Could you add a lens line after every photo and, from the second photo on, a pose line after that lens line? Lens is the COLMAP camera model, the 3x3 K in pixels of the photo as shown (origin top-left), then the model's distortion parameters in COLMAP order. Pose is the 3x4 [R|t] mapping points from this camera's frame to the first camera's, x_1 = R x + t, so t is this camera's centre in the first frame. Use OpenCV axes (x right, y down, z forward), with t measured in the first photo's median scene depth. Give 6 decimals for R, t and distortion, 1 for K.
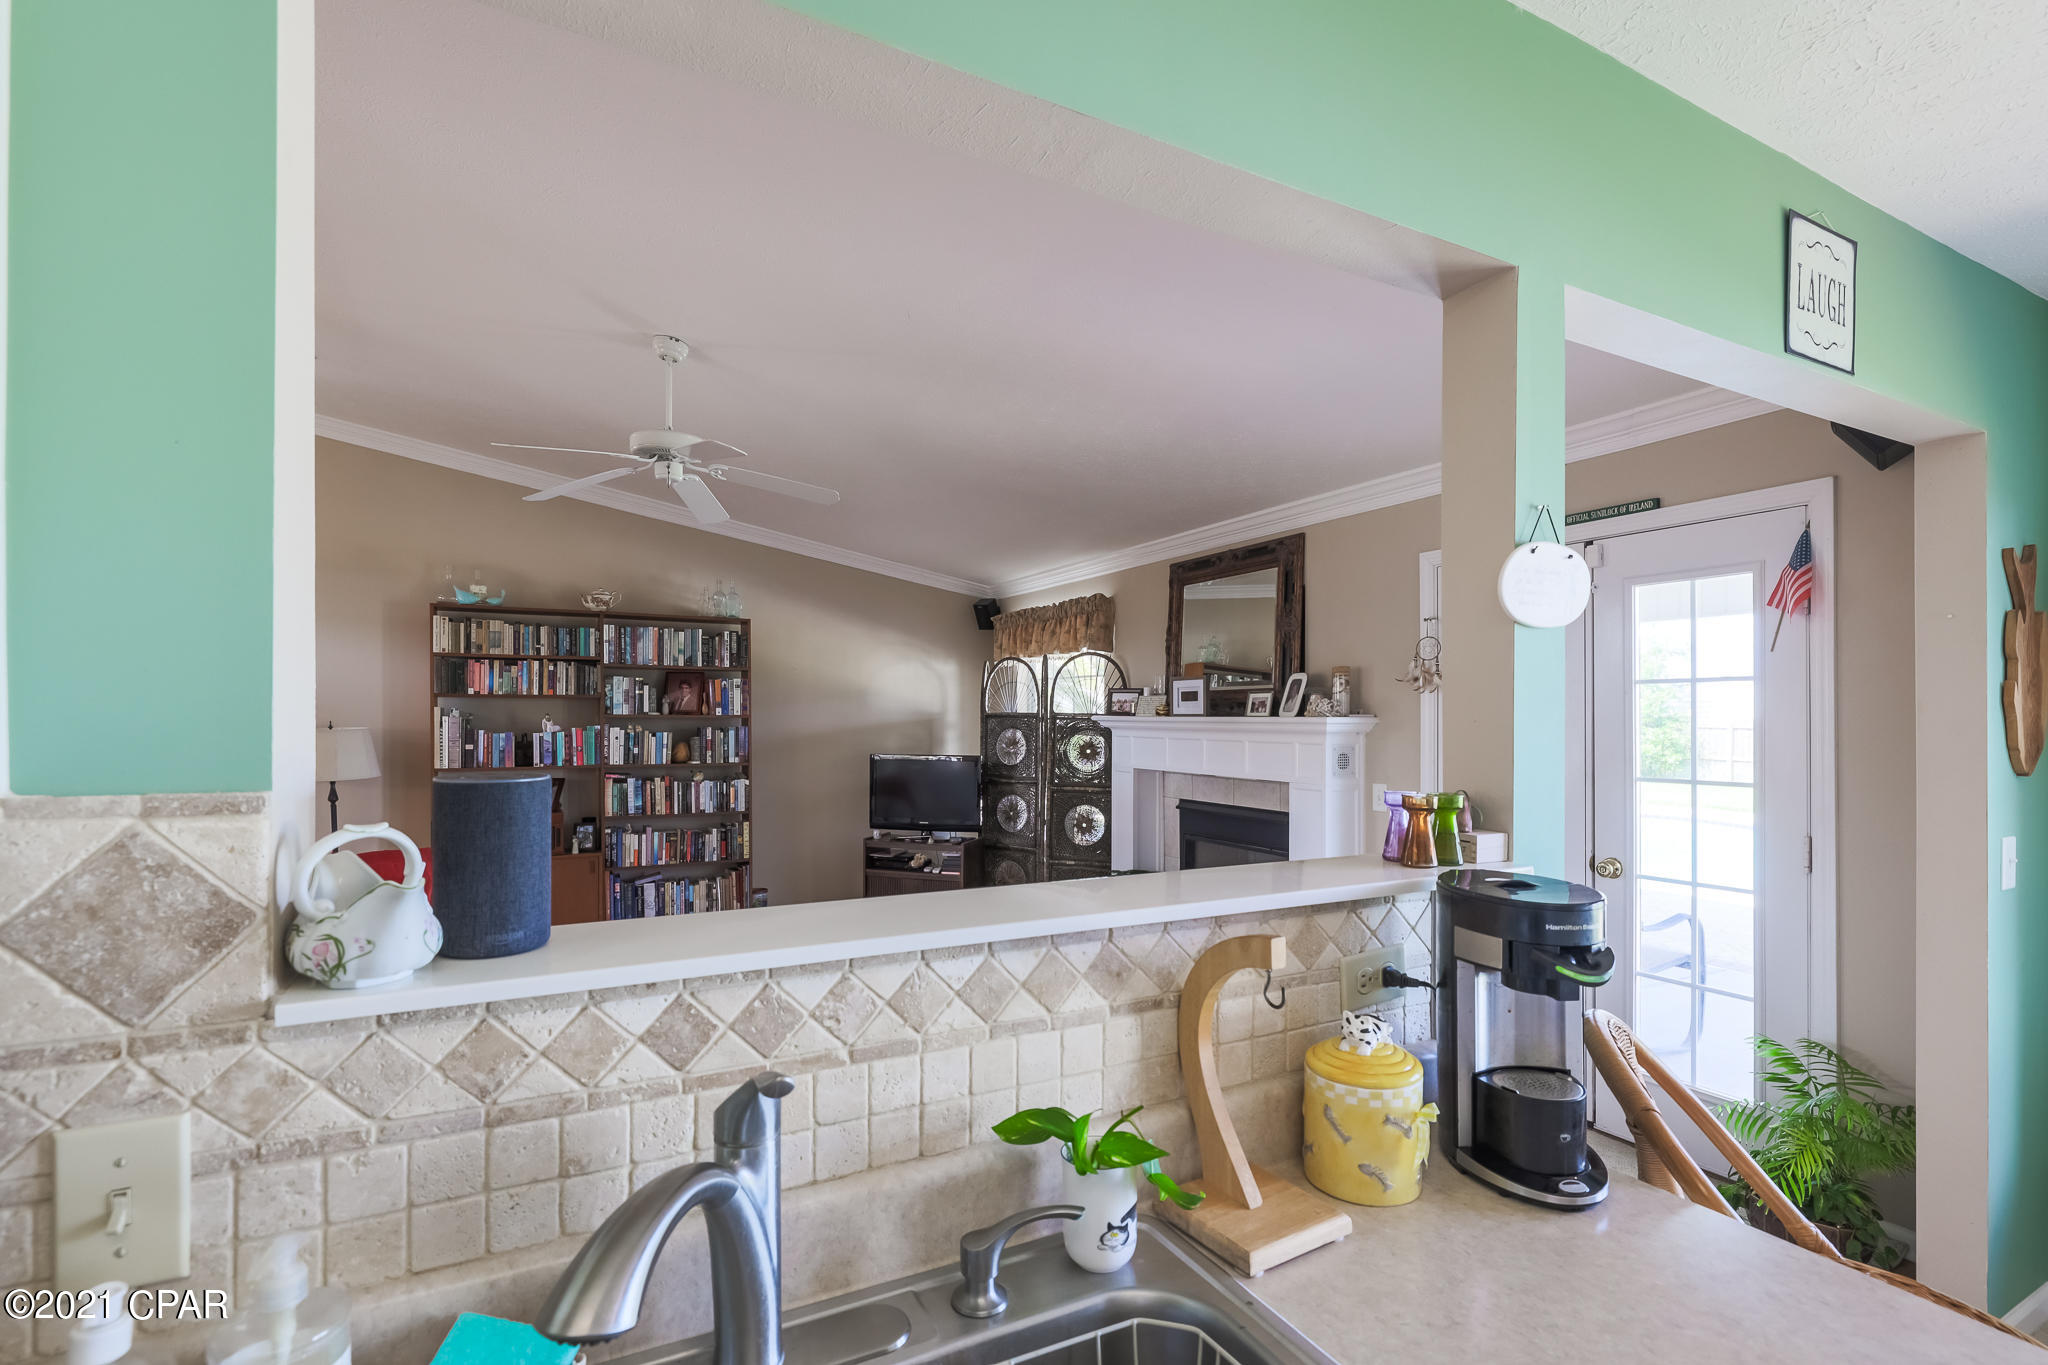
lens RADIAL K [[924.4, 0, 1028.2], [0, 924.4, 717.7], [0, 0, 1]] dist [-0.007538, 0.001510]
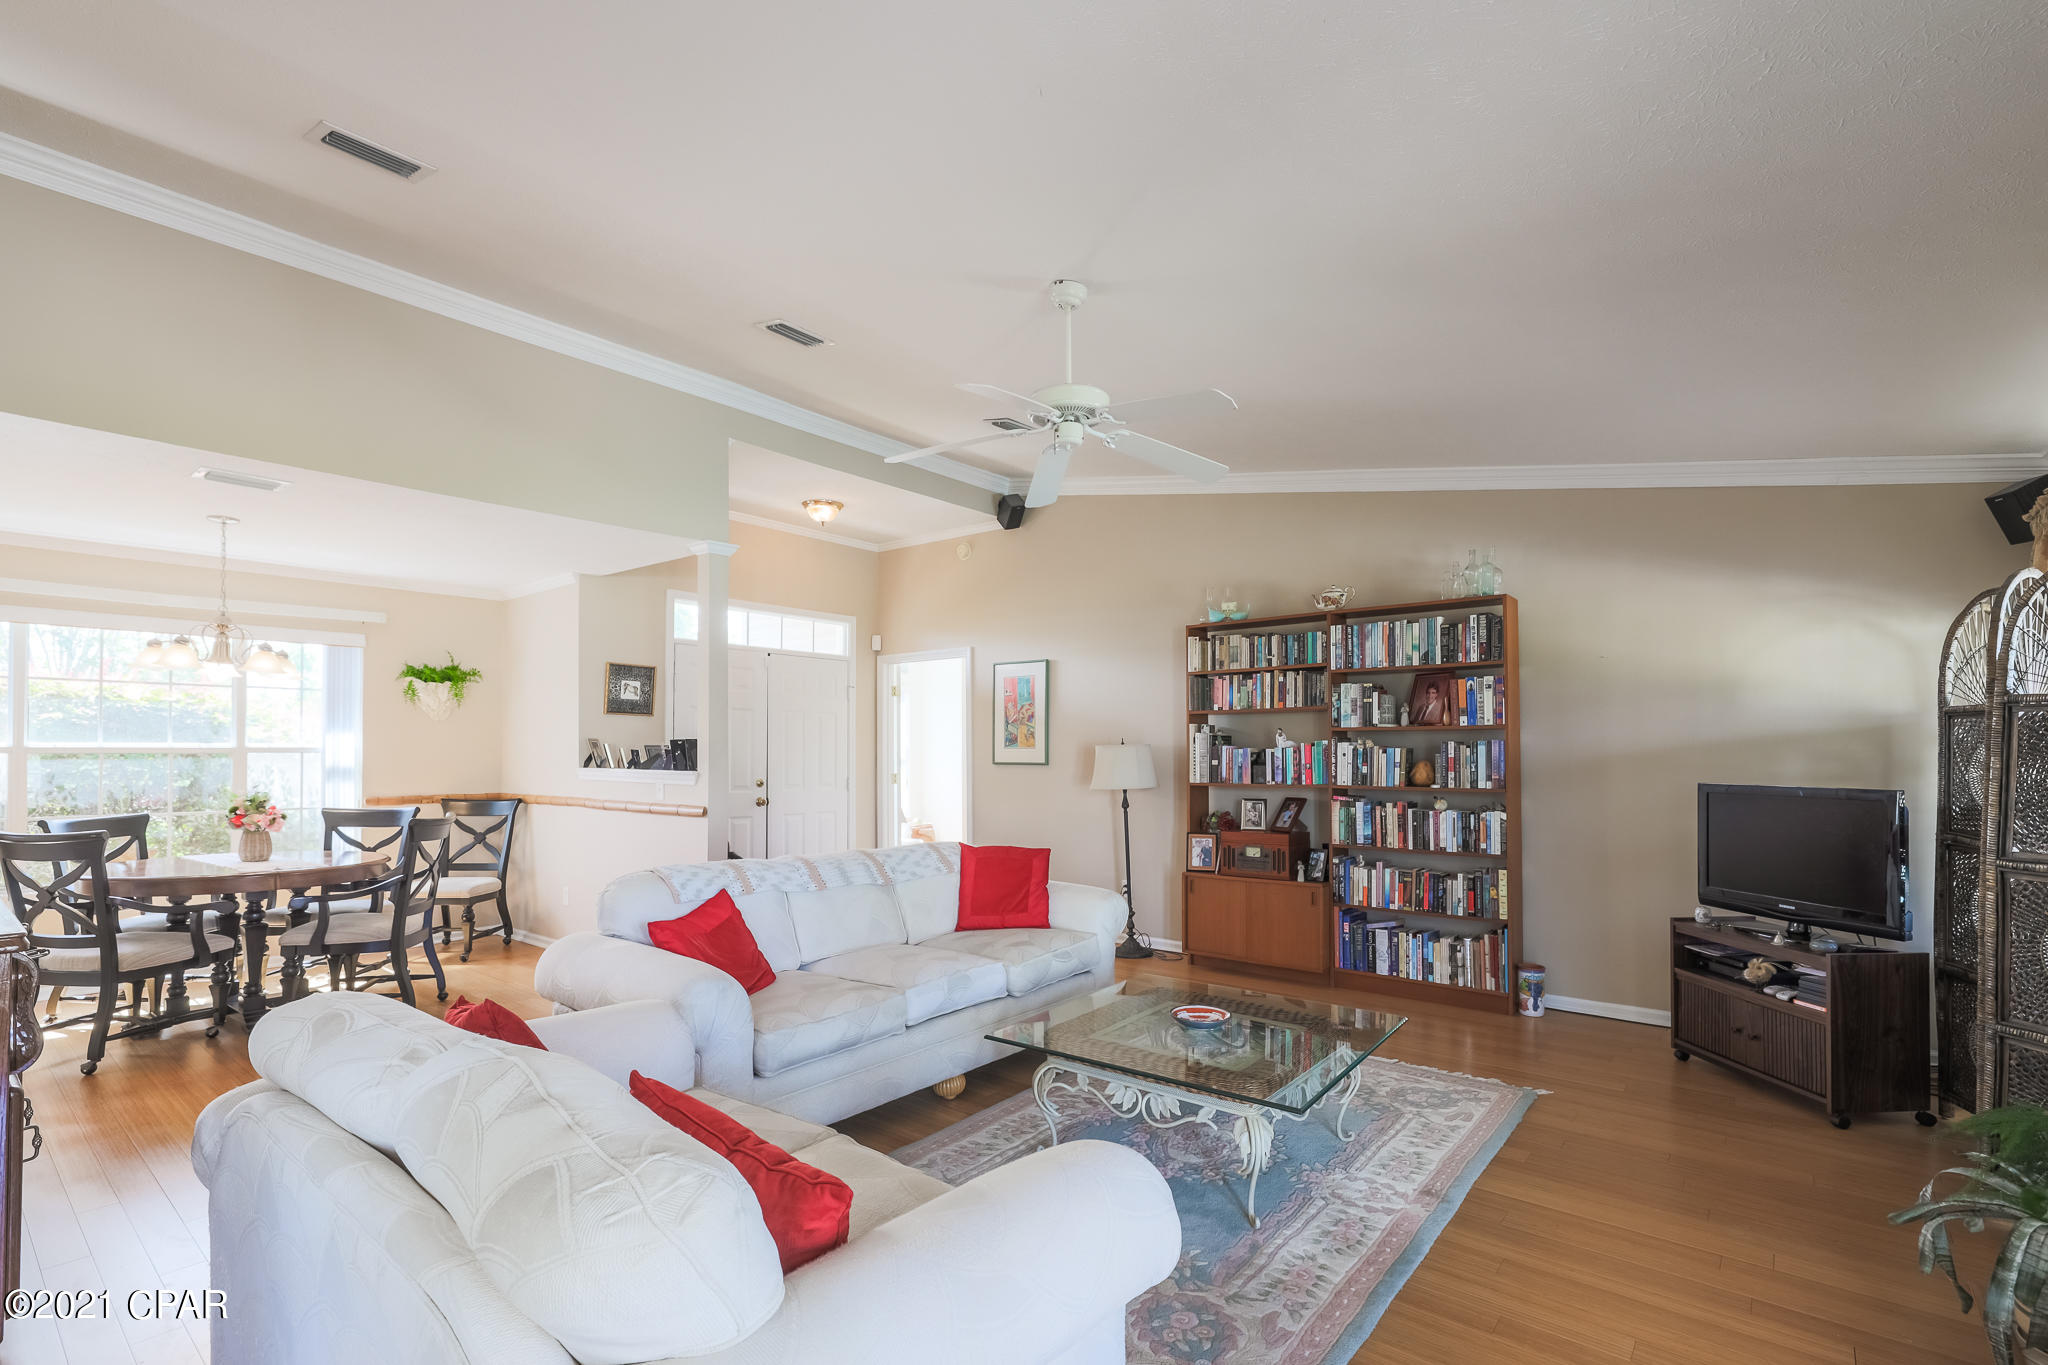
lens RADIAL K [[924.4, 0, 1038.8], [0, 924.4, 740.5], [0, 0, 1]] dist [-0.007538, 0.001510]
pose [[0.381455, -0.016759, -0.924235, 0.260892], [0.003111, 0.999853, -0.016846, 0.023722], [0.924382, 0.003551, 0.381452, 0.419786]]
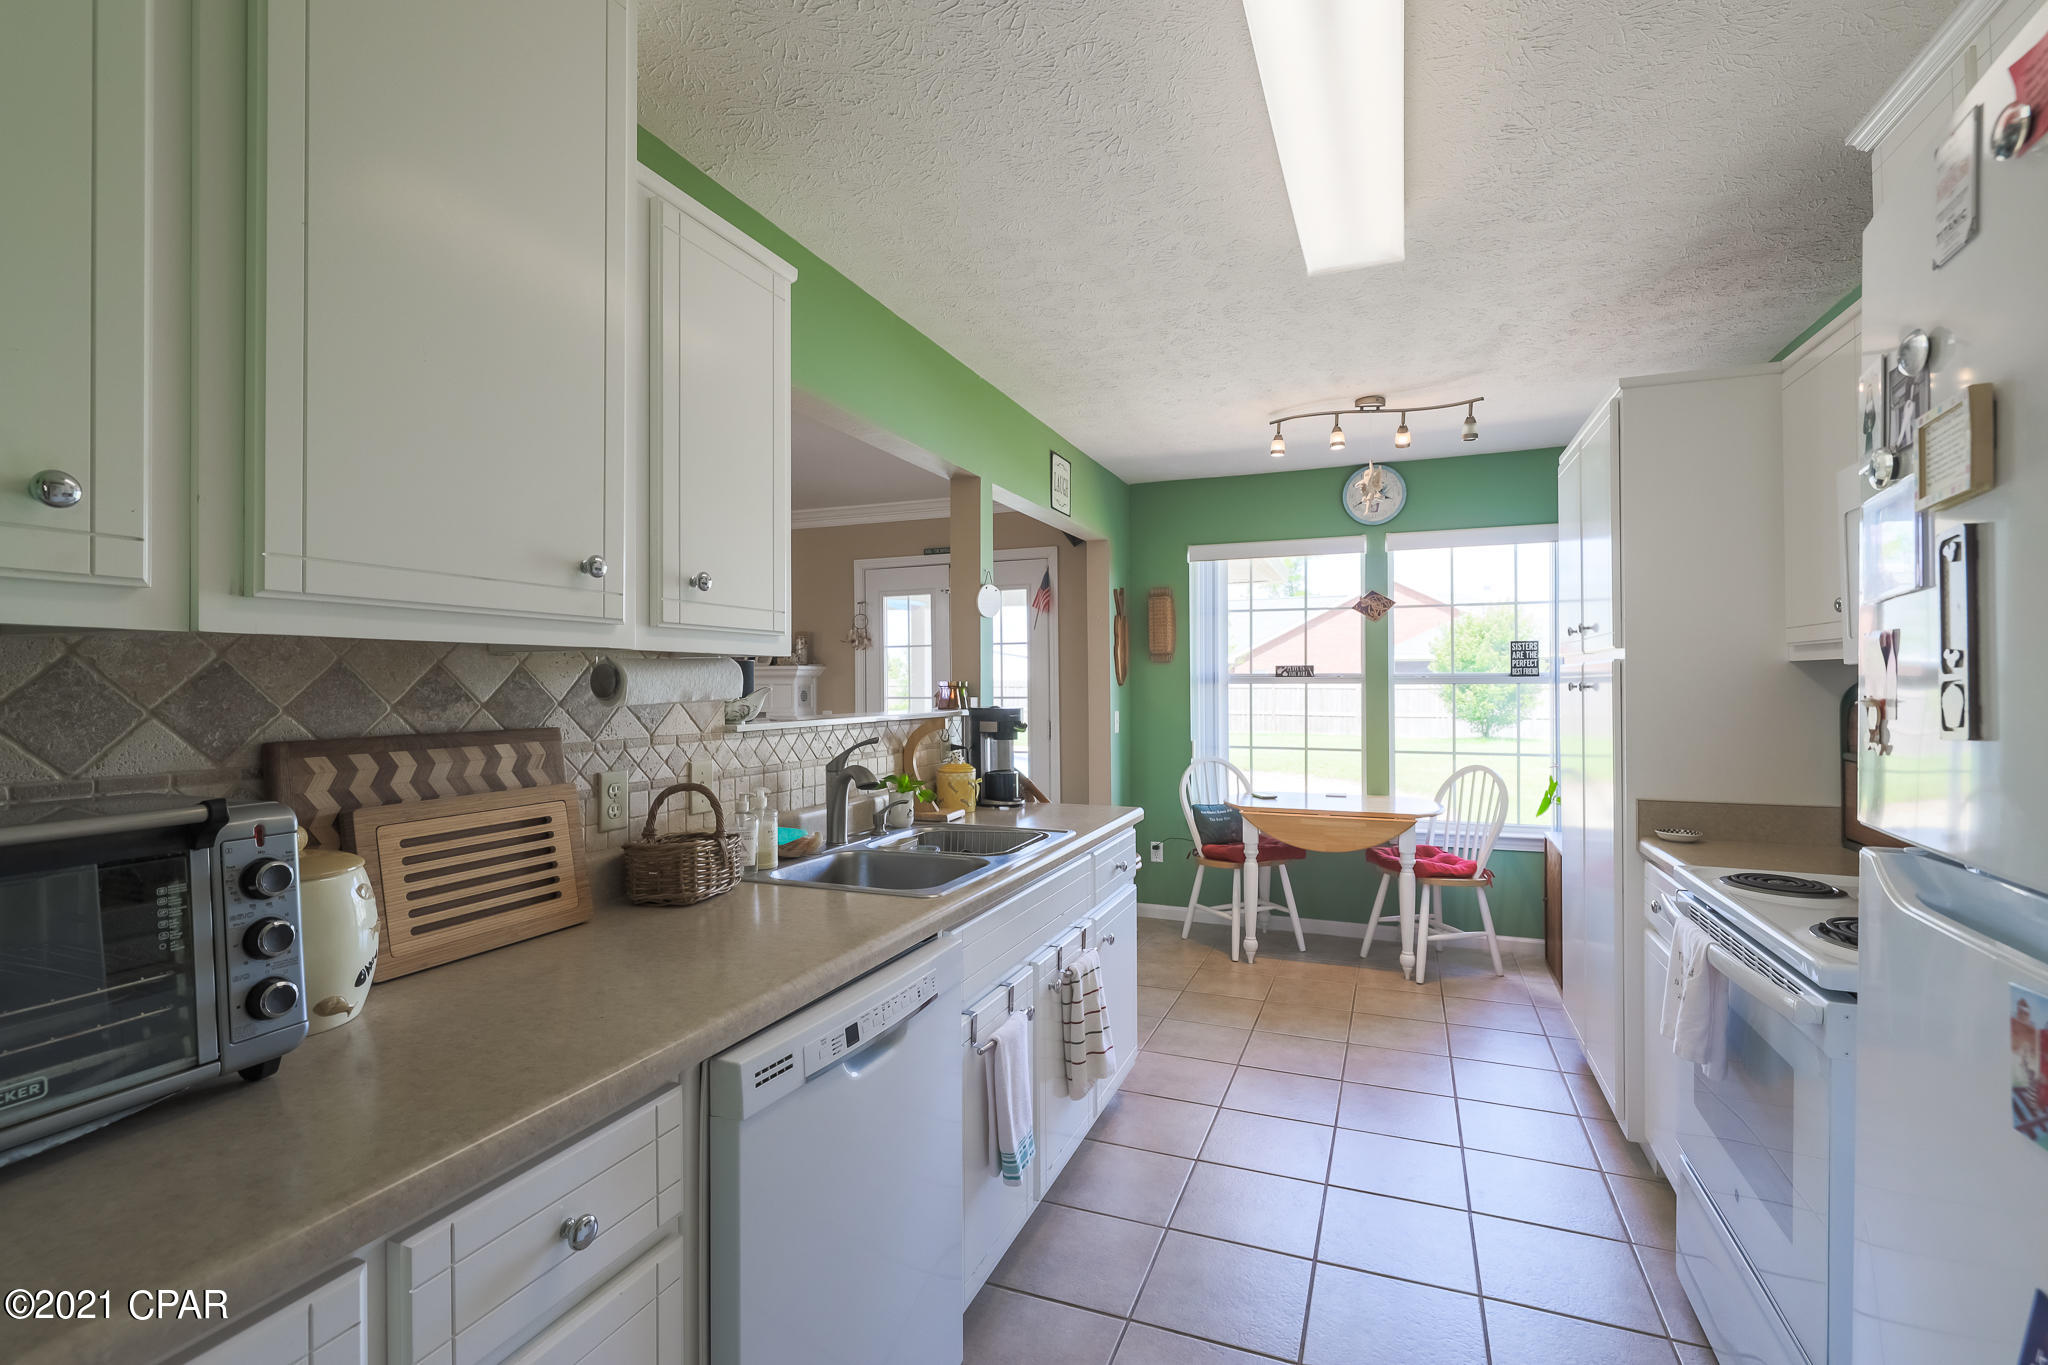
lens RADIAL K [[924.4, 0, 1005.8], [0, 924.4, 687.4], [0, 0, 1]] dist [-0.007538, 0.001510]
pose [[0.769290, -0.010891, 0.638807, -0.258941], [0.008922, 0.999940, 0.006304, 0.019906], [-0.638838, 0.000850, 0.769341, -0.249586]]
